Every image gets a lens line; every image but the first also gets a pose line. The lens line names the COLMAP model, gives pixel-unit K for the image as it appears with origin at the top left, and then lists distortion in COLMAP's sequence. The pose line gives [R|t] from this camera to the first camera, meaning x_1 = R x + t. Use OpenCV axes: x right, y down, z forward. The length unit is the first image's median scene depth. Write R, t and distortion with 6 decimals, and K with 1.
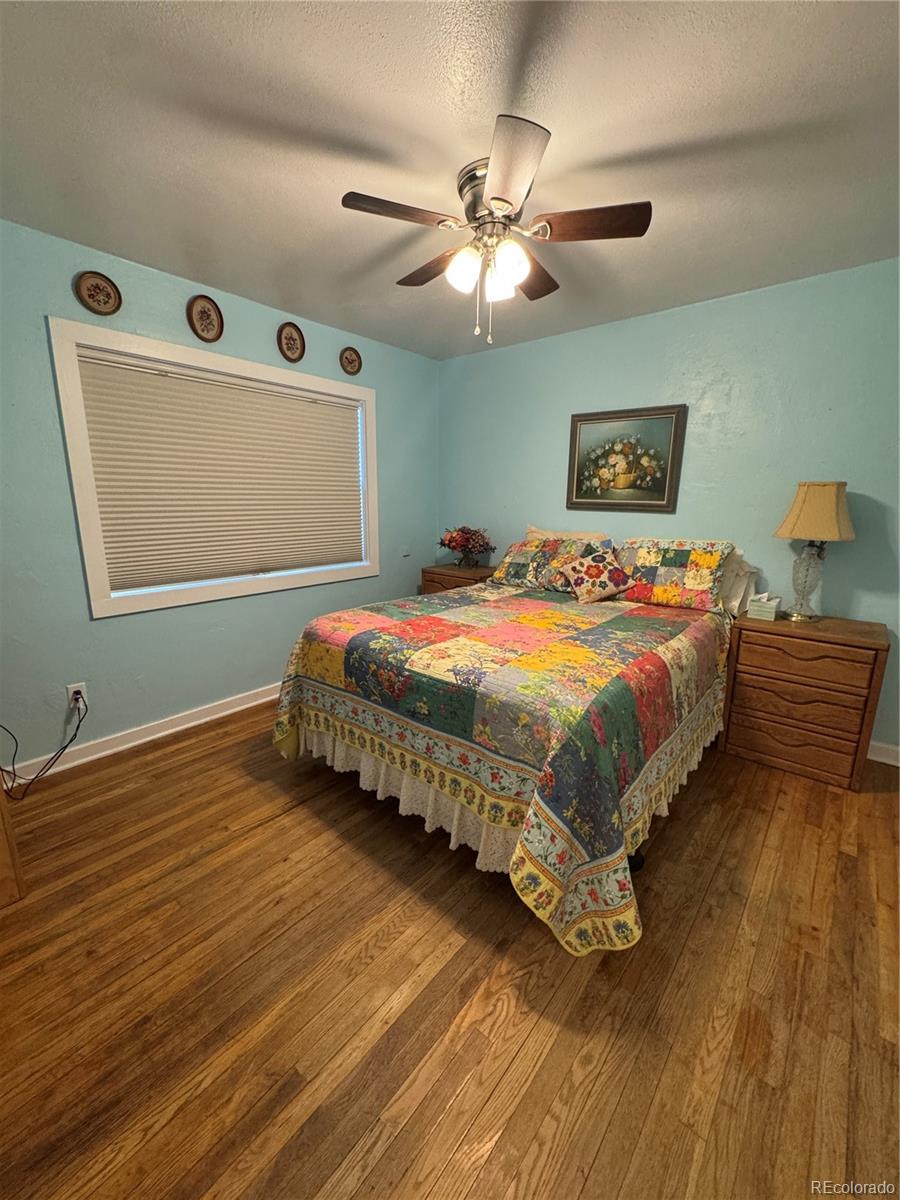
lens RADIAL K [[479.2, 0, 451.7], [0, 479.2, 596.3], [0, 0, 1]] dist [-0.002791, 0.000784]
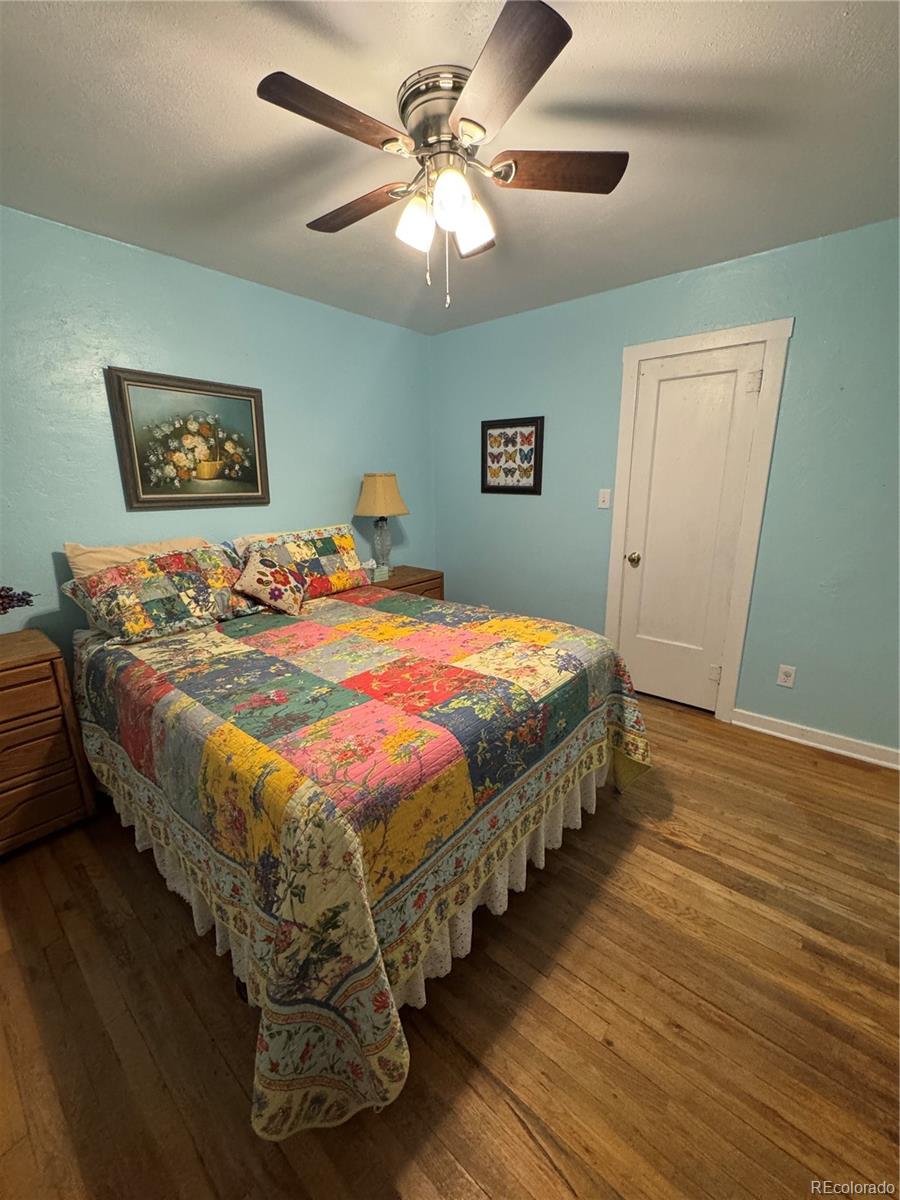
lens RADIAL K [[479.2, 0, 450.0], [0, 479.2, 598.3], [0, 0, 1]] dist [-0.002791, 0.000784]
pose [[0.000387, -0.250003, 0.968245, -0.693817], [0.218765, 0.944813, 0.243865, -0.206195], [-0.975778, 0.211723, 0.055058, 0.866382]]
